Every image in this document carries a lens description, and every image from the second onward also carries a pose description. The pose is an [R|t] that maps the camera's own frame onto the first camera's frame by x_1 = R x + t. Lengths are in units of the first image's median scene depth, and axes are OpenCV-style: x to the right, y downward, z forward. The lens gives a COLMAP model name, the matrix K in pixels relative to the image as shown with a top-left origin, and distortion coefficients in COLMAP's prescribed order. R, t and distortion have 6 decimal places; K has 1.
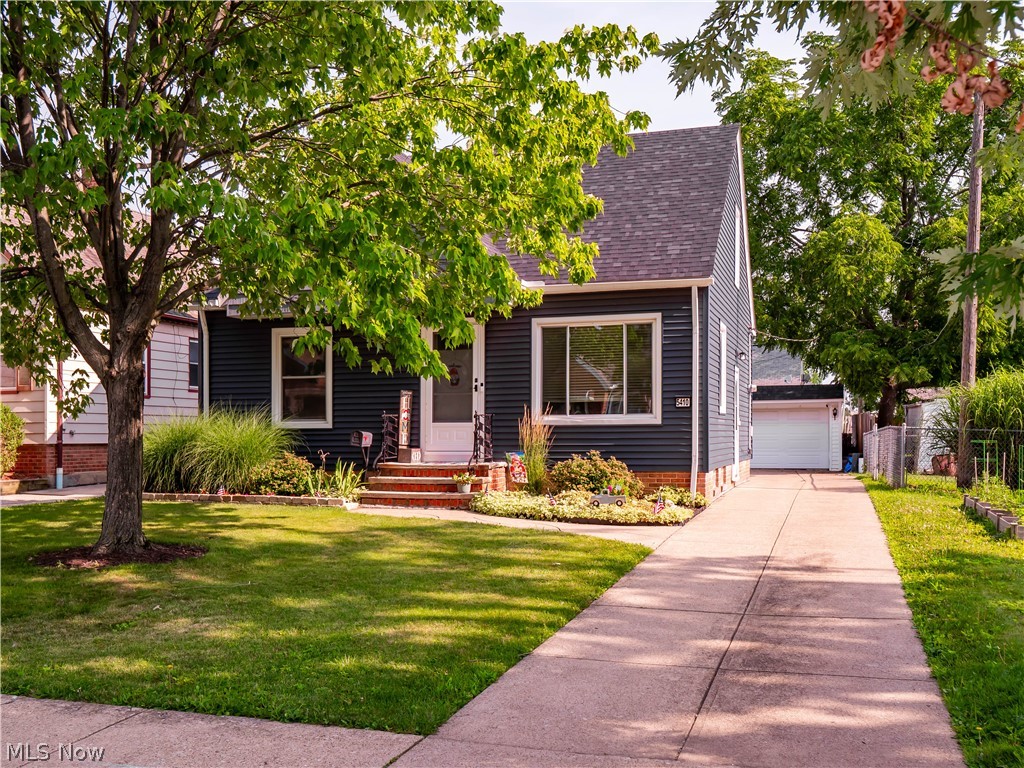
lens RADIAL K [[999.9, 0, 512.0], [0, 999.9, 376.7], [0, 0, 1]] dist [-0.016720, 0.000000]
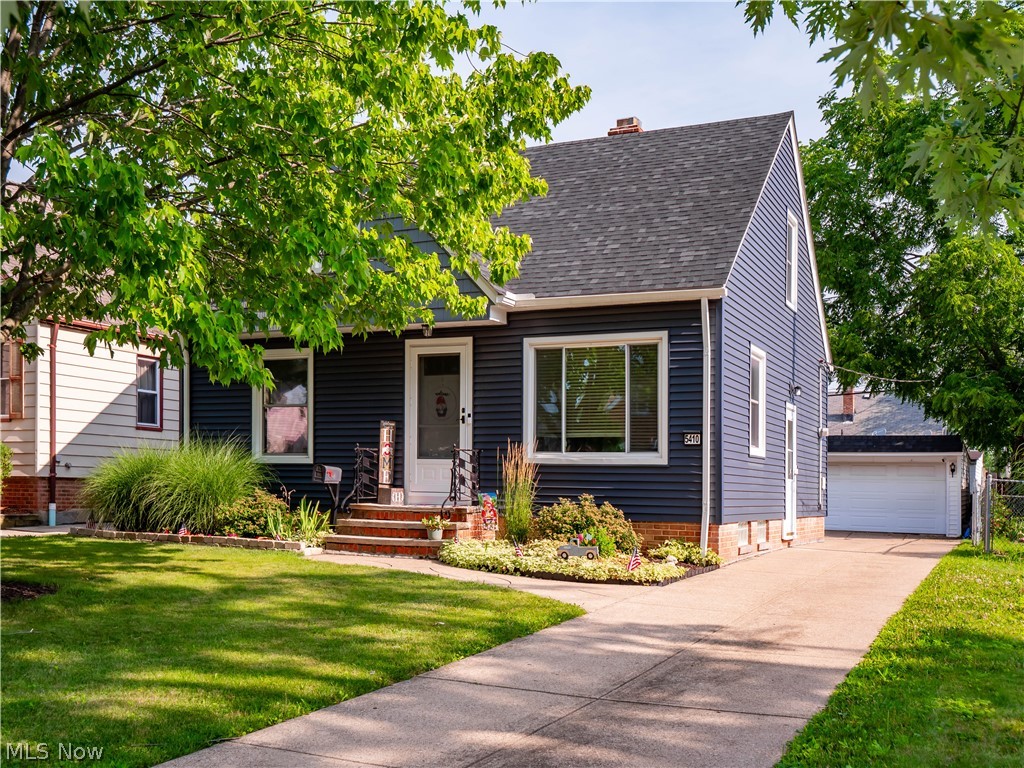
lens RADIAL K [[1067.5, 0, 527.1], [0, 1067.5, 416.6], [0, 0, 1]] dist [0.018688, 0.000000]
pose [[0.993542, 0.020348, -0.111624, 0.129173], [-0.021606, 0.999716, -0.010072, 0.018283], [0.111388, 0.012418, 0.993699, 0.099098]]
